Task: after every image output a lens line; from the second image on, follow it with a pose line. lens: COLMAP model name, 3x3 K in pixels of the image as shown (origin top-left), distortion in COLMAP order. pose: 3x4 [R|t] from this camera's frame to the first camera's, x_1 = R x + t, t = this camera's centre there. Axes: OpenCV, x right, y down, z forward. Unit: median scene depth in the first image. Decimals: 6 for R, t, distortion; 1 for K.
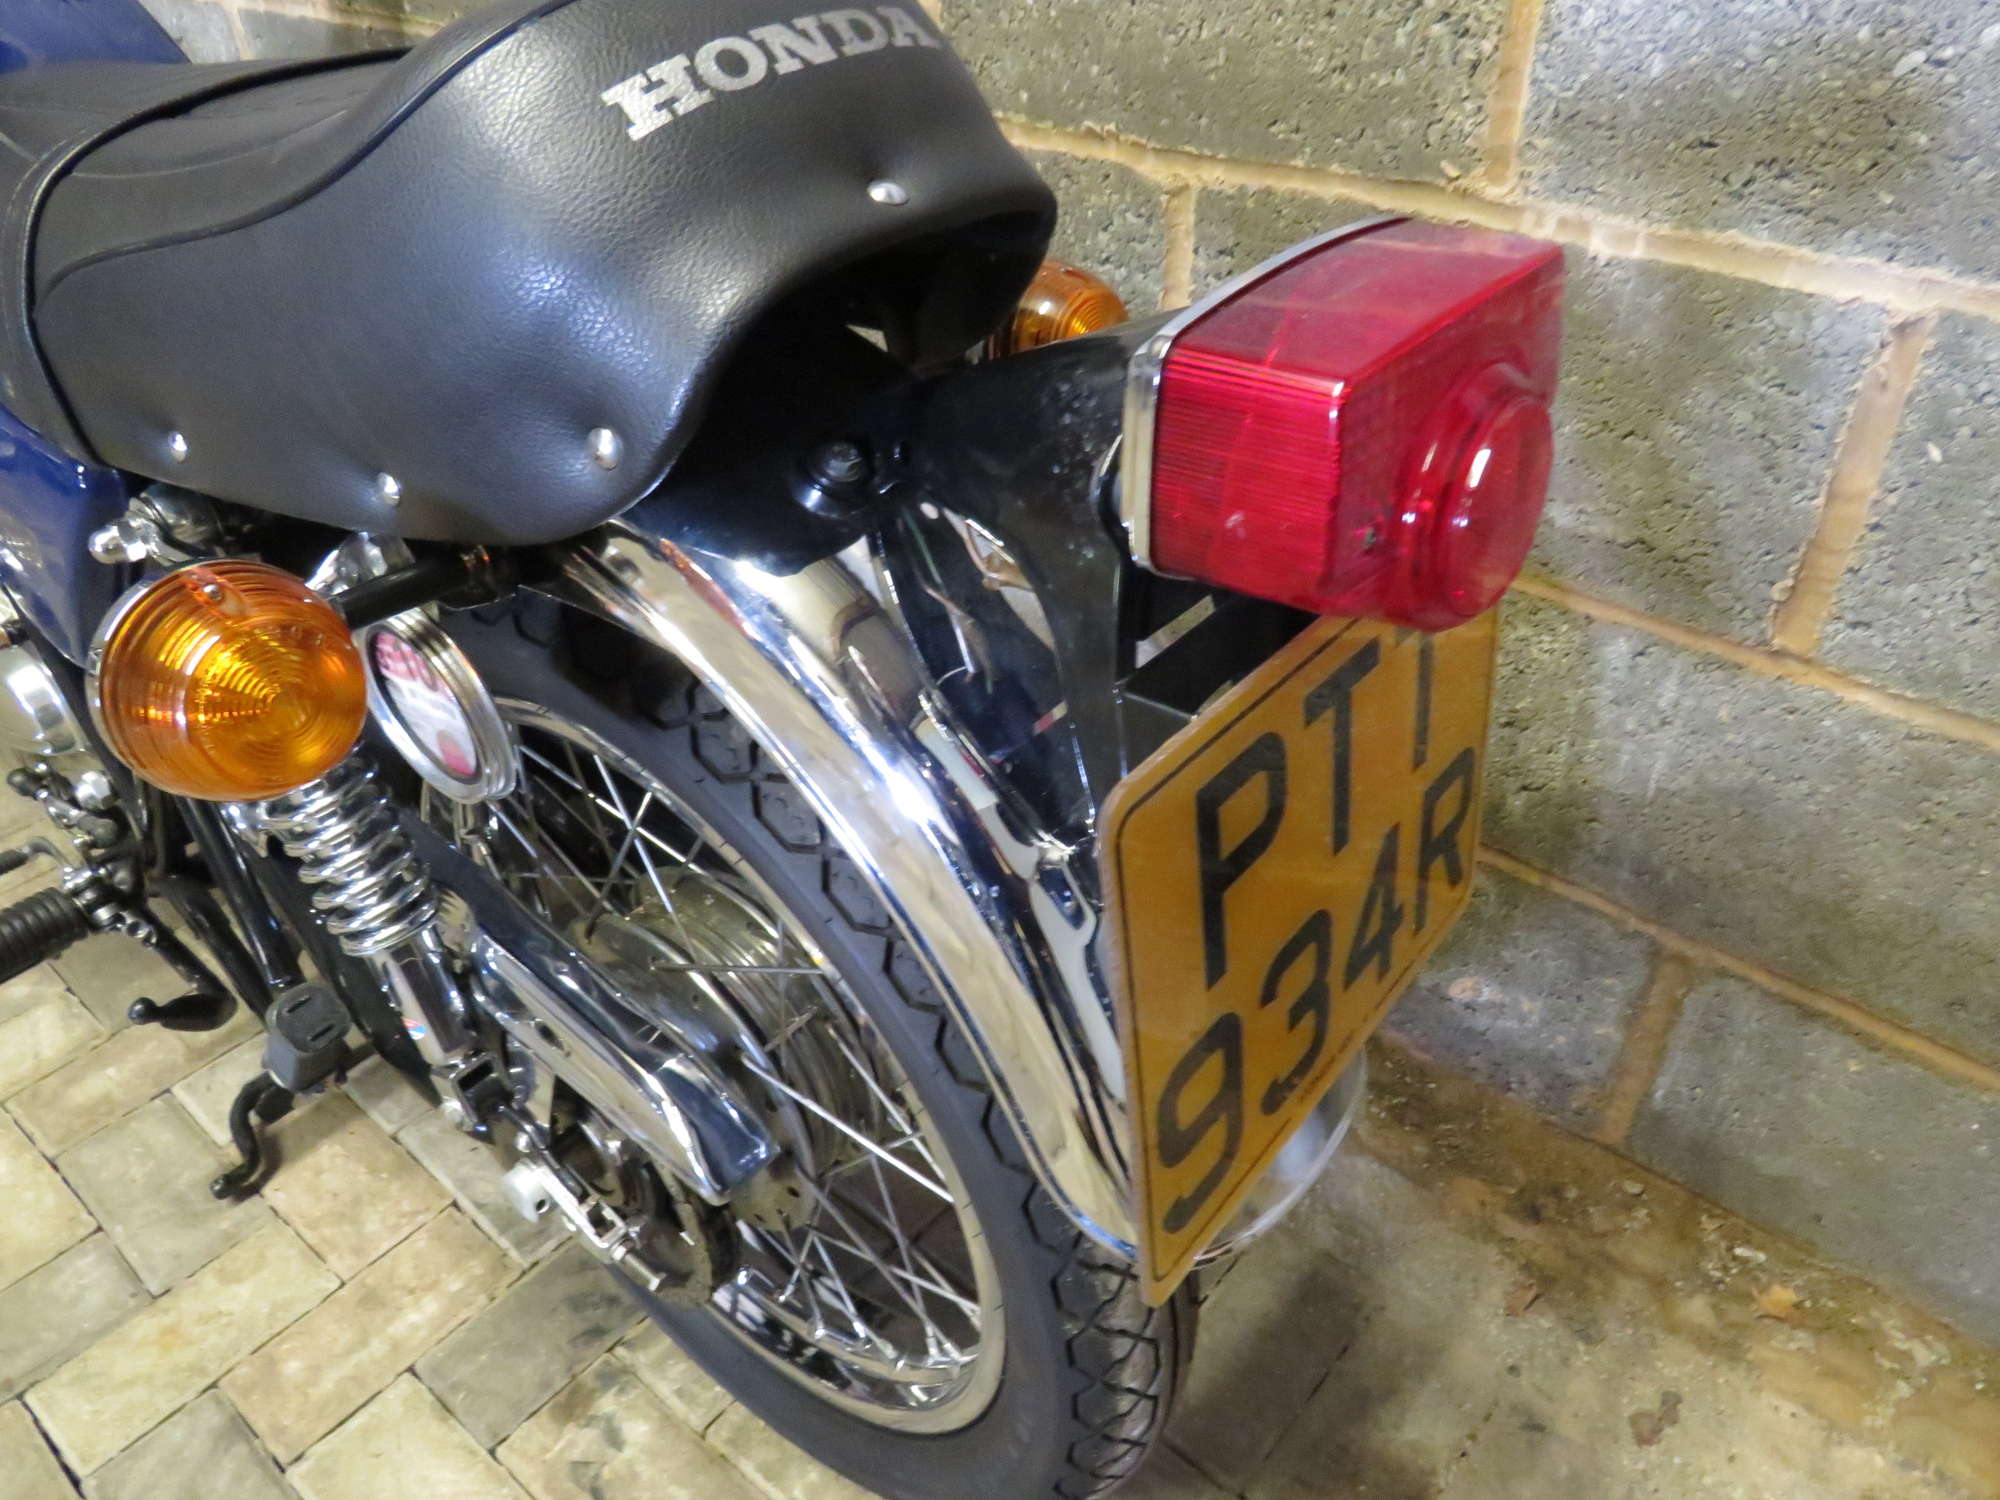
lens RADIAL K [[1418.2, 0, 1000.0], [0, 1418.2, 750.0], [0, 0, 1]] dist [-0.029197, 0.005554]
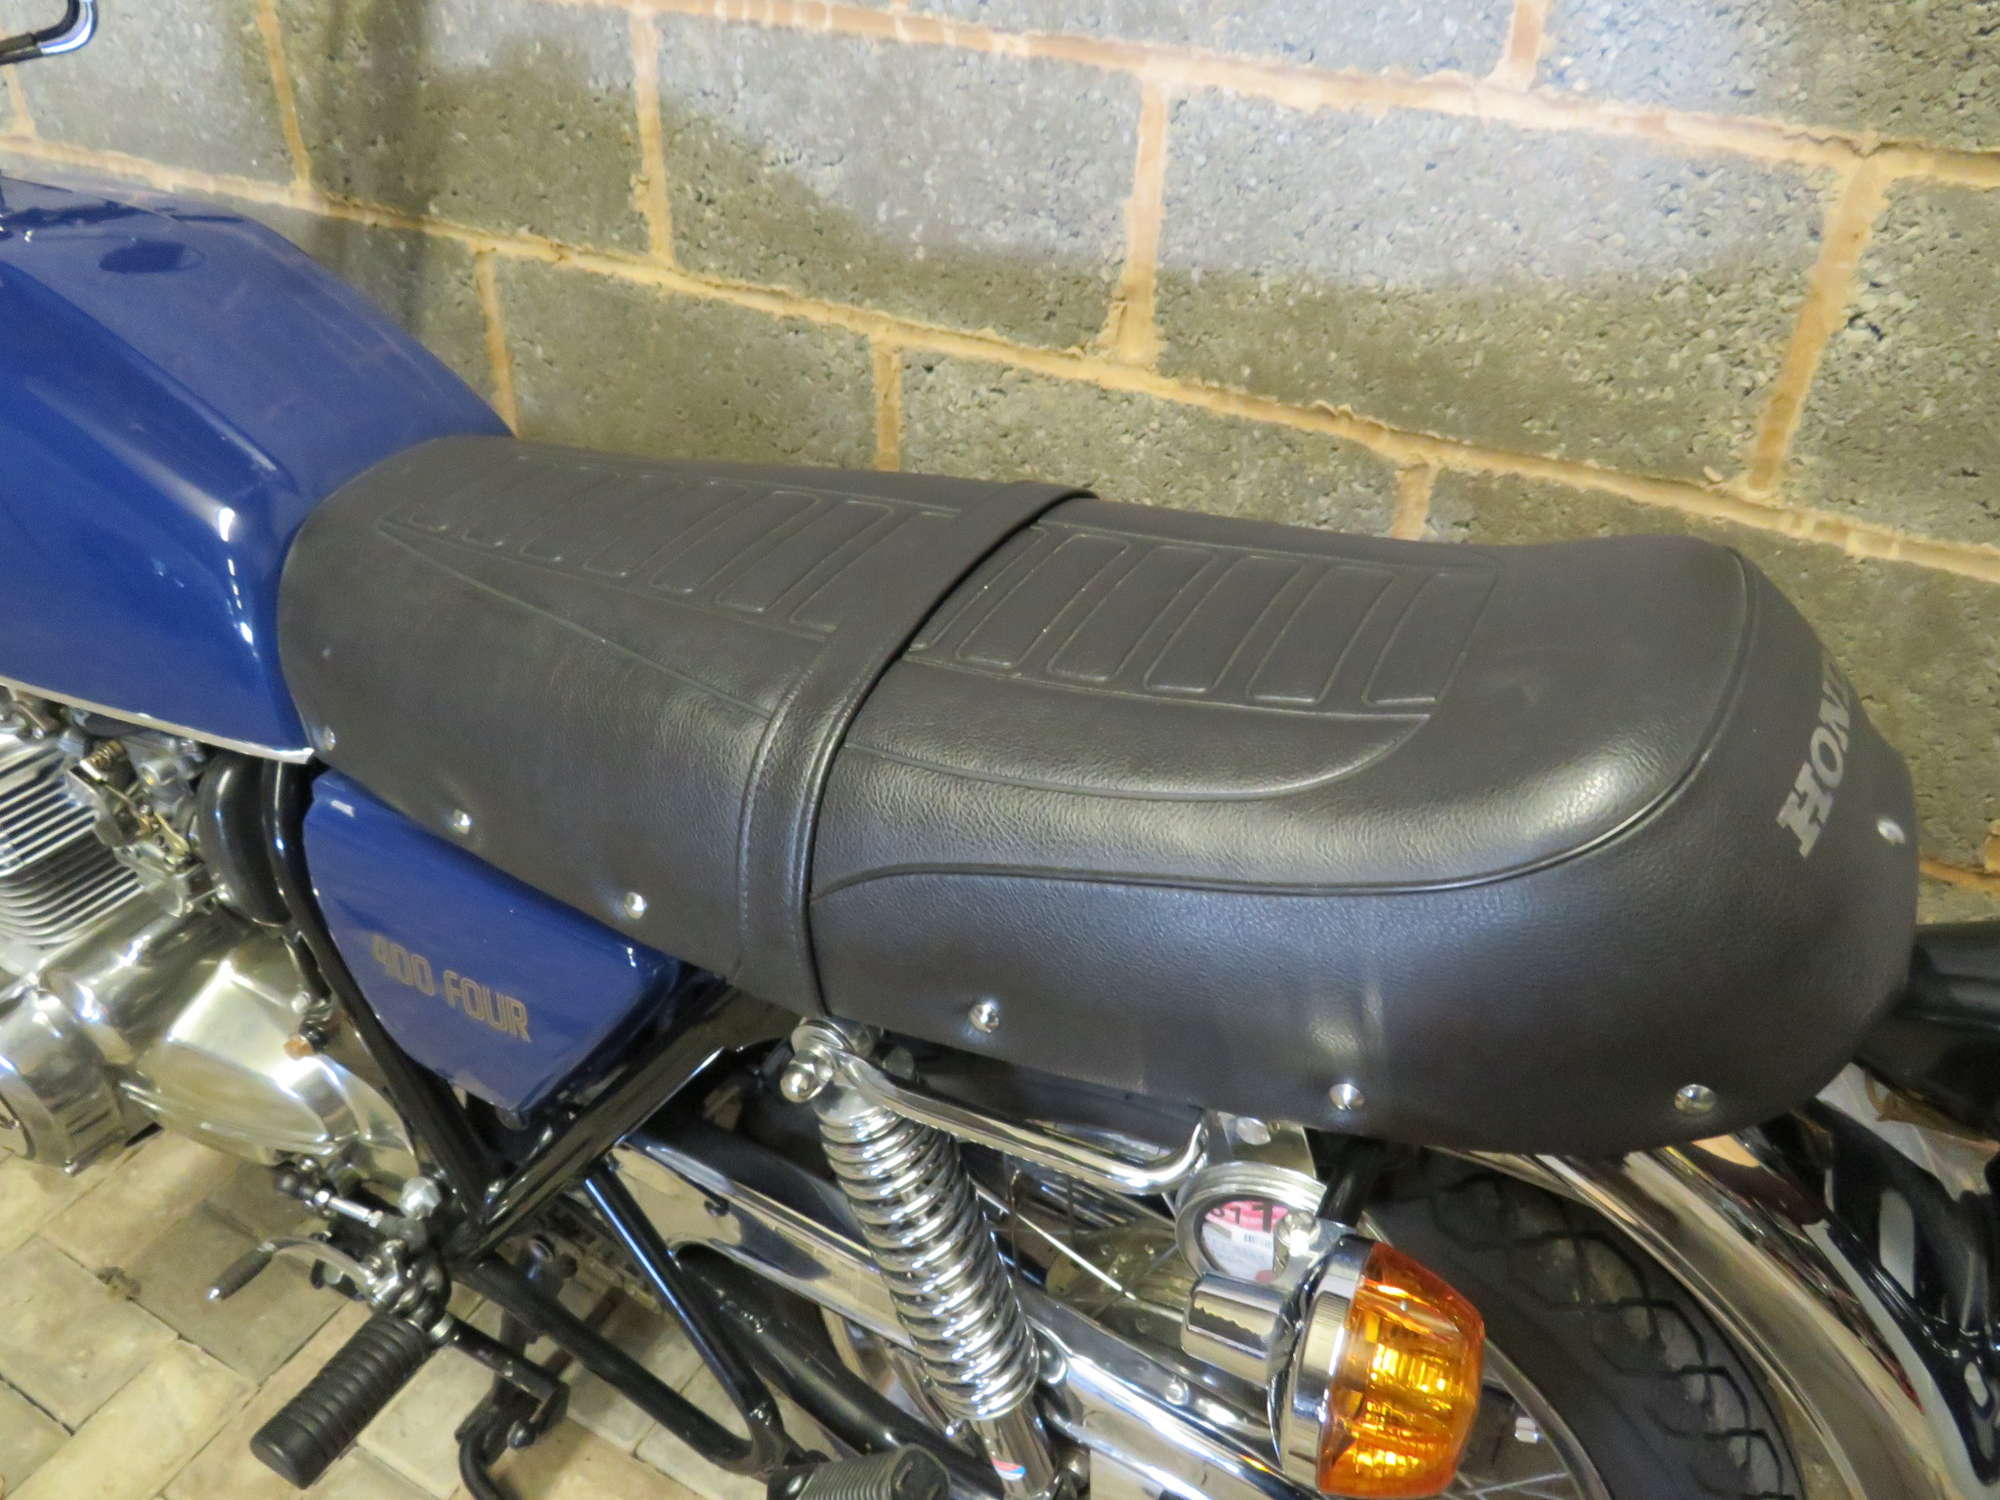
lens RADIAL K [[1423.9, 0, 1000.0], [0, 1423.9, 750.0], [0, 0, 1]] dist [-0.035112, 0.019650]
pose [[0.975810, -0.088796, 0.199773, -0.457085], [0.088598, 0.996018, 0.009949, -0.249719], [-0.199861, 0.007991, 0.979792, 0.023061]]
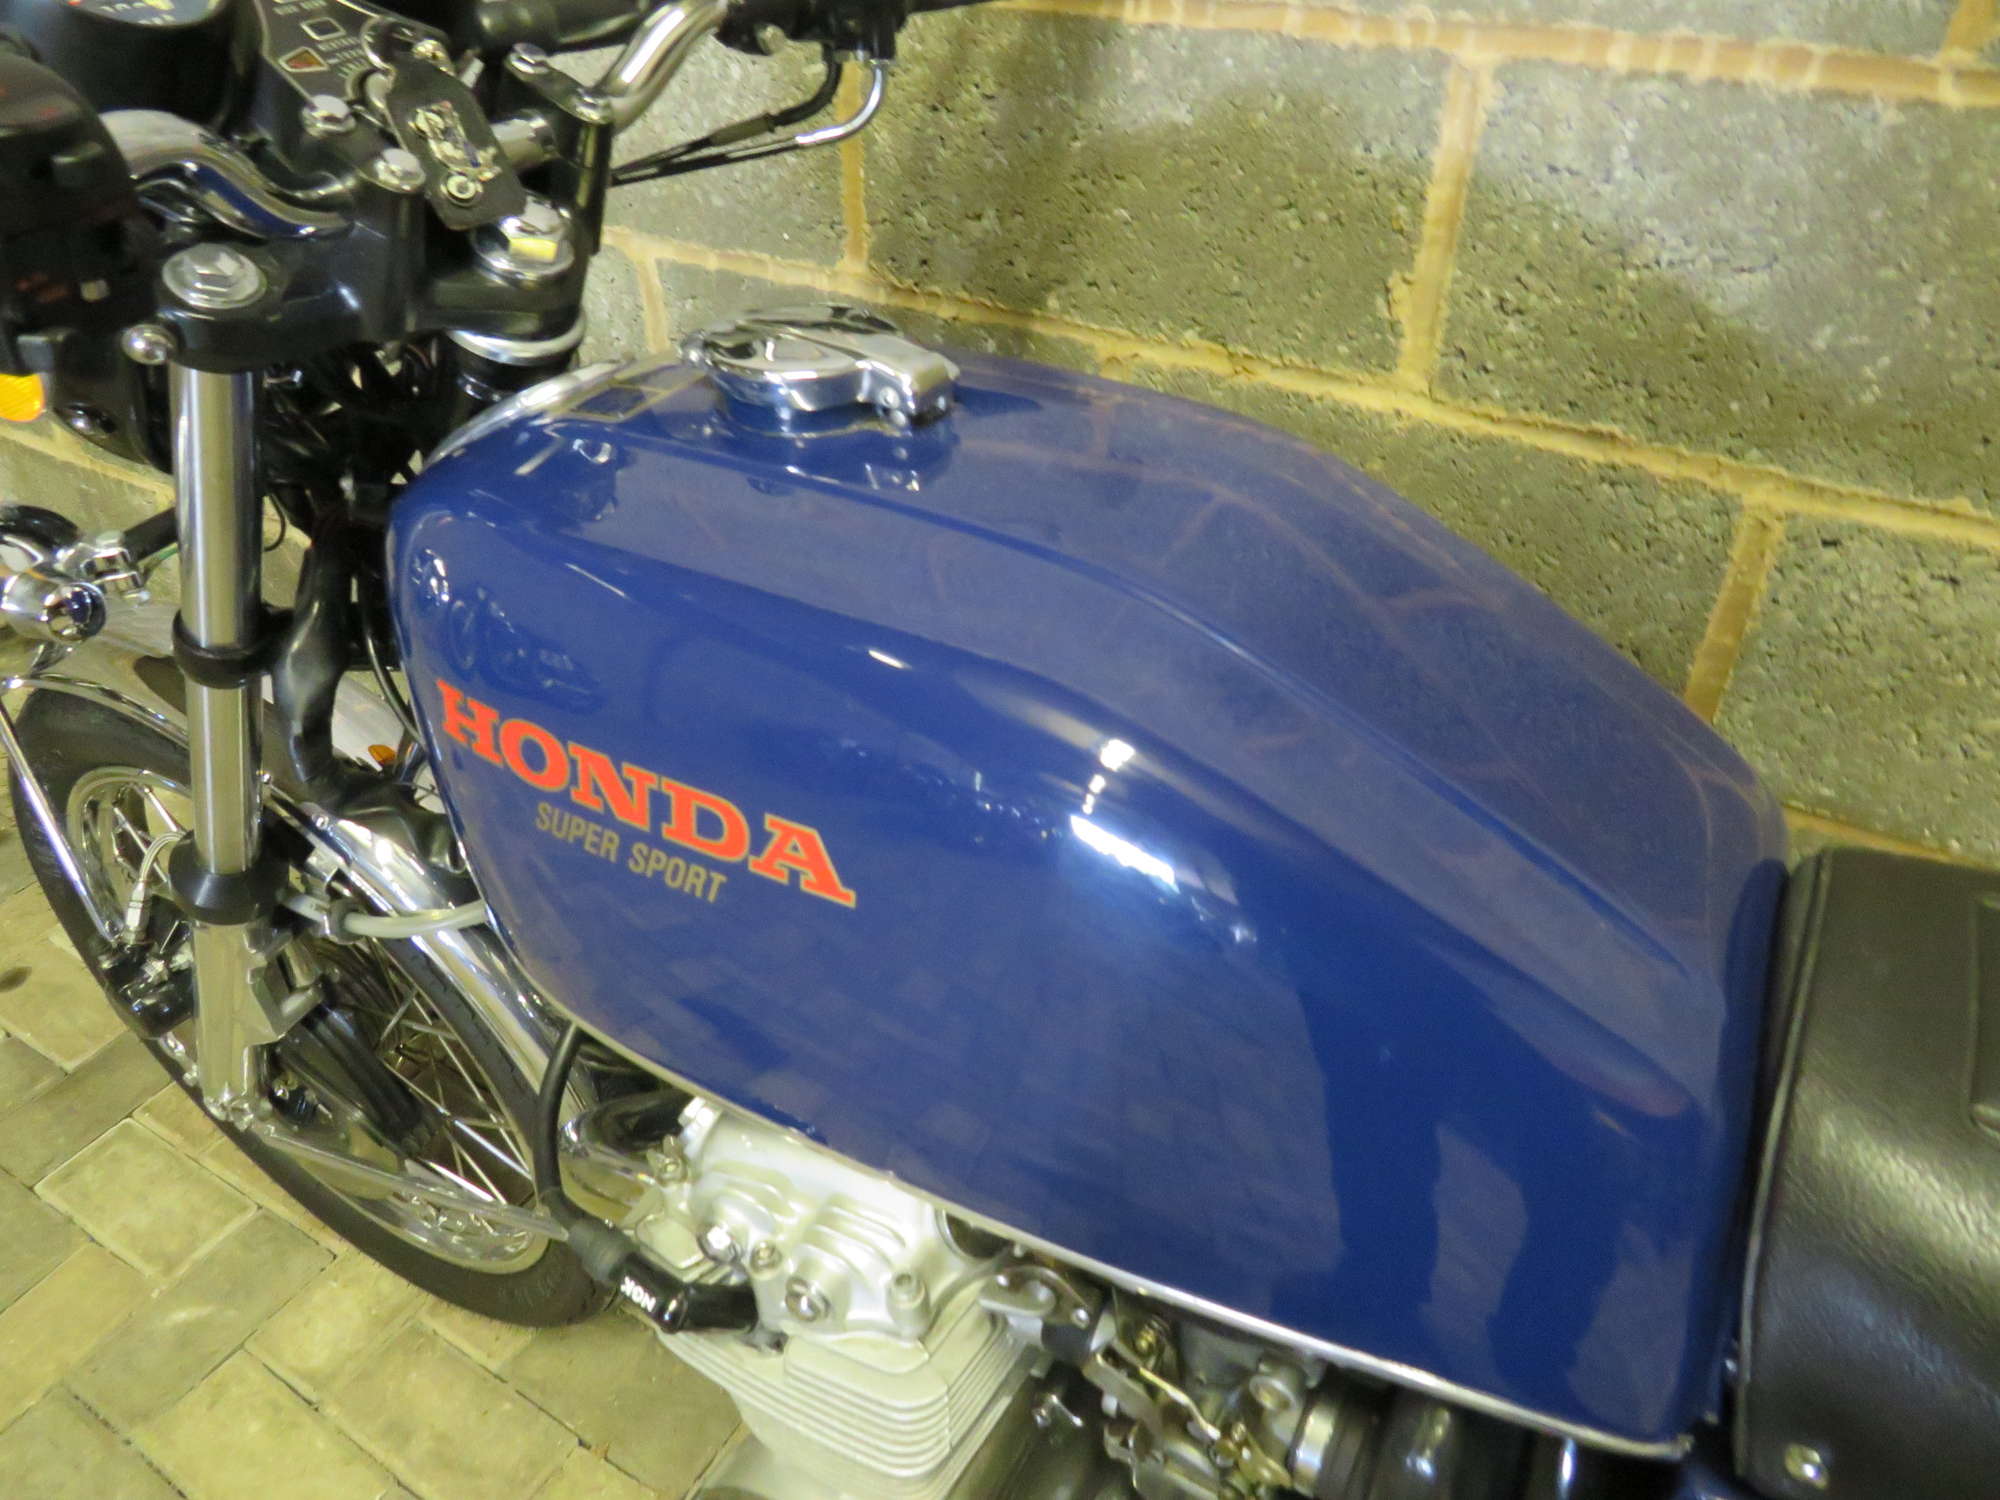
lens RADIAL K [[1423.9, 0, 1000.0], [0, 1423.9, 750.0], [0, 0, 1]] dist [-0.035112, 0.019650]
pose [[0.986031, -0.084722, 0.143405, -0.949995], [0.082579, 0.996367, 0.020845, -0.530724], [-0.144650, -0.008711, 0.989444, 0.470848]]
